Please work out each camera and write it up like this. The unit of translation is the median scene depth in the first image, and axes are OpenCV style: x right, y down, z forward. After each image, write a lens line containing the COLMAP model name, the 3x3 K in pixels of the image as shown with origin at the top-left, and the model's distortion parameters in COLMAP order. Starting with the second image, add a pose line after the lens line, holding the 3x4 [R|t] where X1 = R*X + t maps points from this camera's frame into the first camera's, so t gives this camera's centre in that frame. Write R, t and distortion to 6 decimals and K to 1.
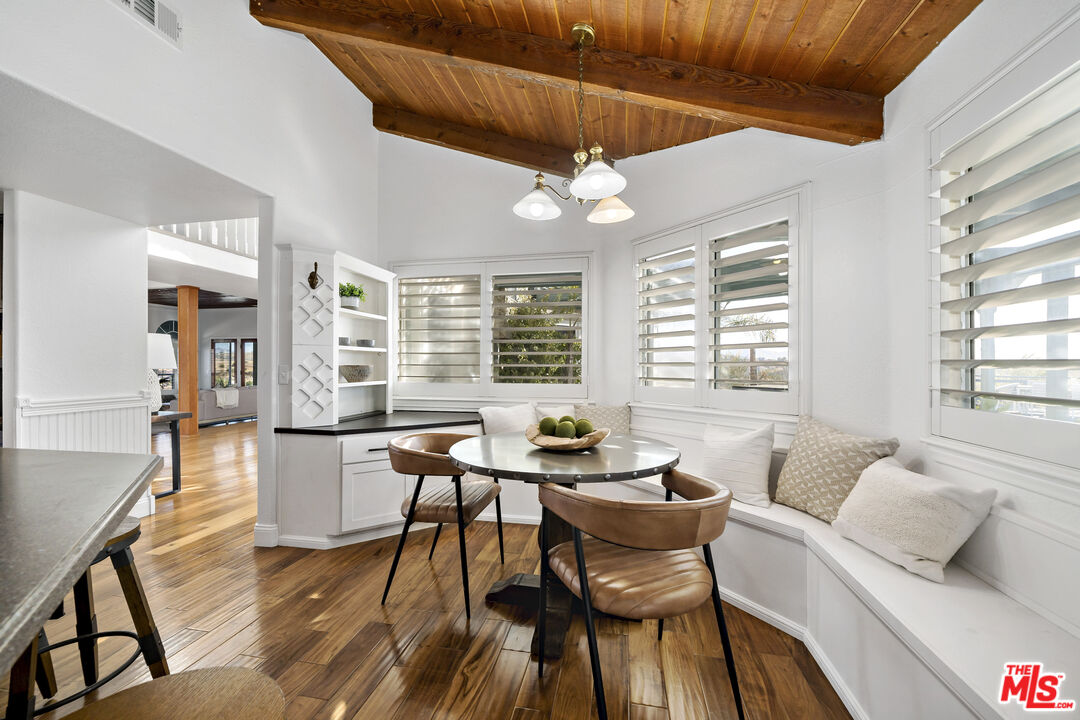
lens RADIAL K [[433.2, 0, 548.4], [0, 433.2, 364.7], [0, 0, 1]] dist [-0.000284, -0.000006]
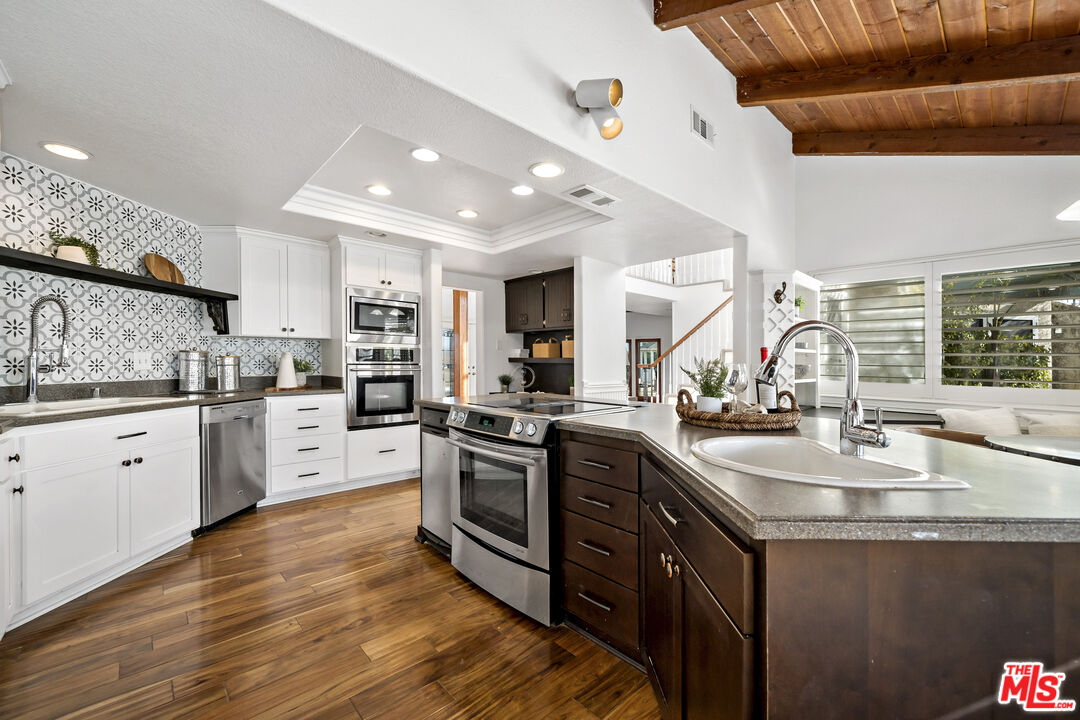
lens RADIAL K [[438.9, 0, 538.7], [0, 438.9, 357.6], [0, 0, 1]] dist [-0.000323, -0.000006]
pose [[0.805723, 0.005552, -0.592267, -0.290890], [-0.012401, 0.999895, -0.007496, -0.000618], [0.592163, 0.013384, 0.805707, -0.354422]]
